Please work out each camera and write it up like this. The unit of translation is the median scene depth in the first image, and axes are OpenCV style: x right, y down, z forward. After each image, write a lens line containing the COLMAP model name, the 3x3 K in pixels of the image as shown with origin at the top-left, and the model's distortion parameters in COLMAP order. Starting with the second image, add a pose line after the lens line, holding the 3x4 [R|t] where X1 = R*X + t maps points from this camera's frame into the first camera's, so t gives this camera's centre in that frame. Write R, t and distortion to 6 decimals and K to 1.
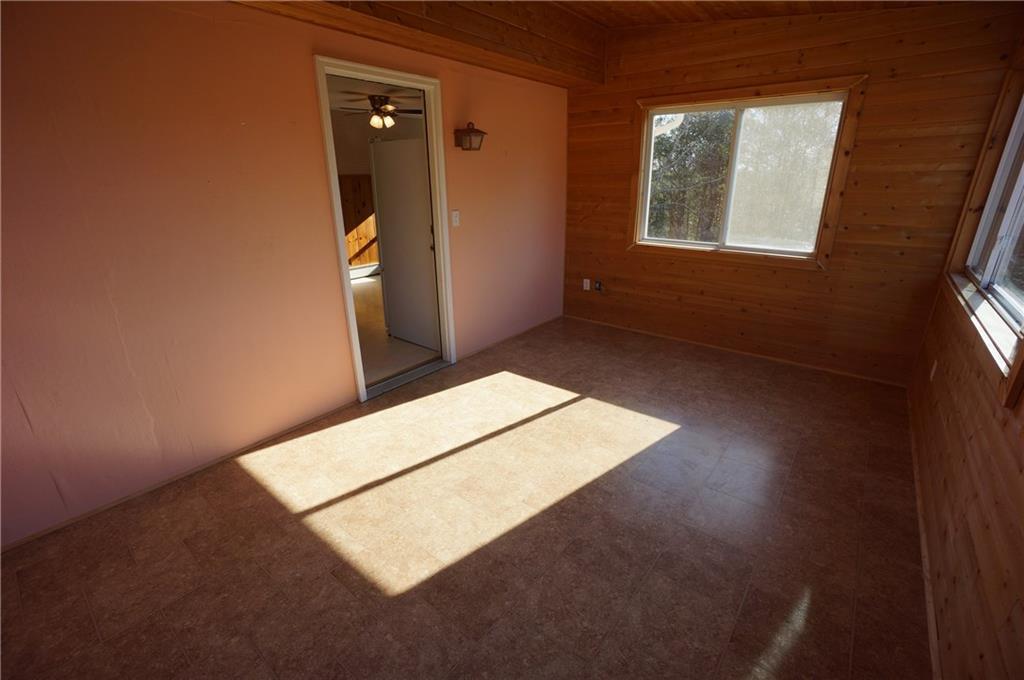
lens RADIAL K [[453.2, 0, 508.3], [0, 453.2, 342.0], [0, 0, 1]] dist [-0.061910, 0.022999]
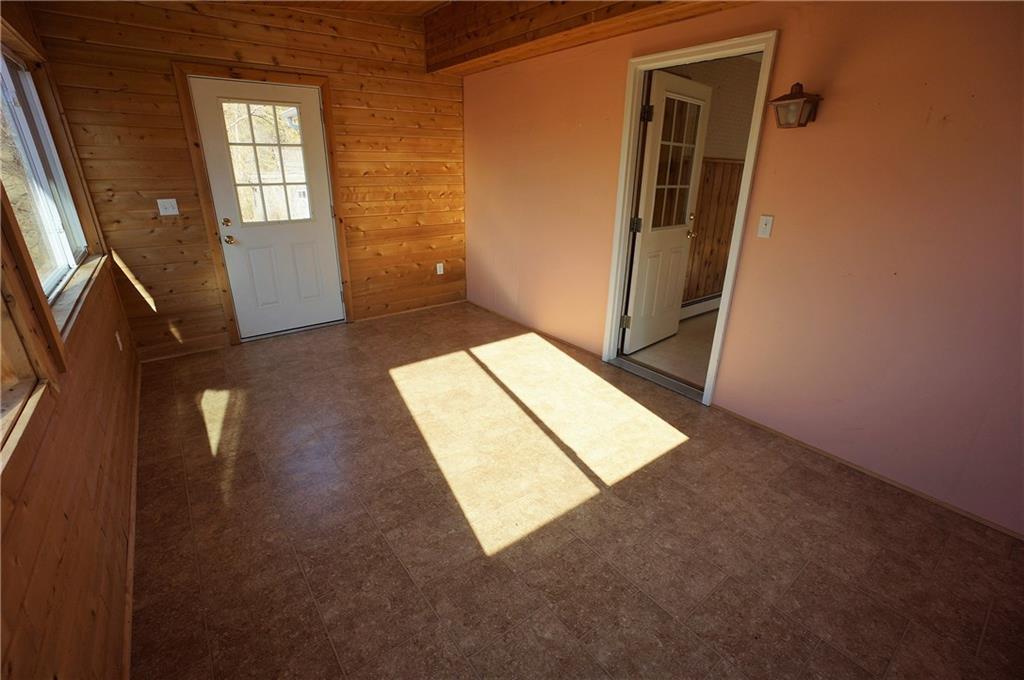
lens RADIAL K [[453.2, 0, 508.3], [0, 453.2, 342.0], [0, 0, 1]] dist [-0.061910, 0.022999]
pose [[-0.237311, 0.360797, -0.901947, 0.792429], [-0.337350, 0.840079, 0.424808, -0.330030], [0.910976, 0.405084, -0.077645, 0.890643]]
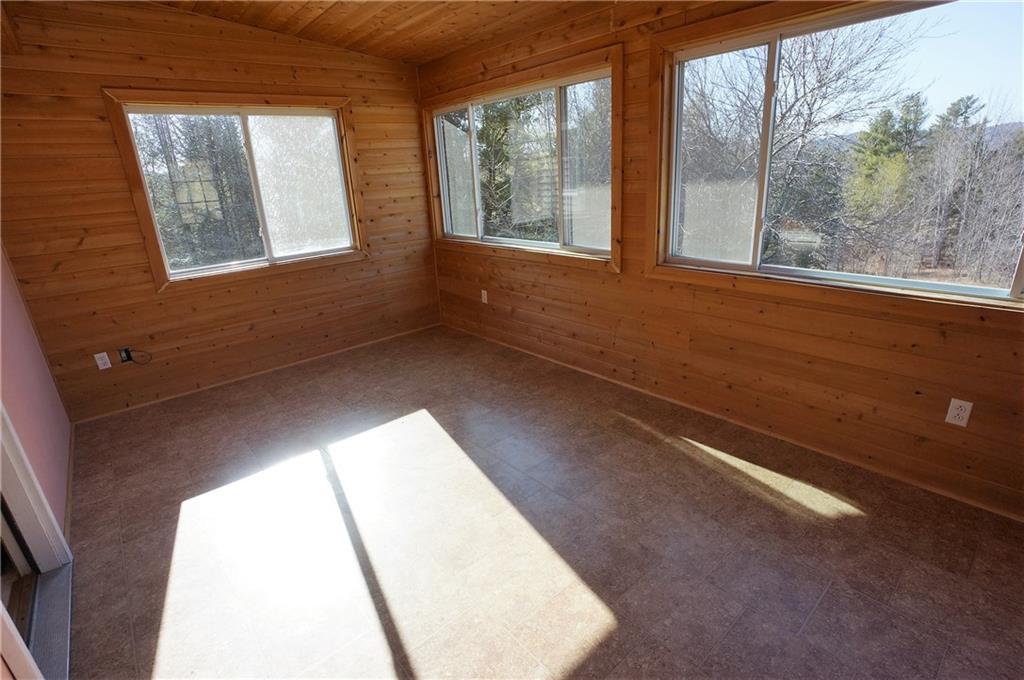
lens RADIAL K [[490.5, 0, 508.5], [0, 490.5, 341.6], [0, 0, 1]] dist [-0.041998, 0.000436]
pose [[0.177469, -0.319735, 0.930738, -0.570701], [0.381743, 0.894065, 0.234348, -0.142070], [-0.907070, 0.313714, 0.280726, 0.413675]]
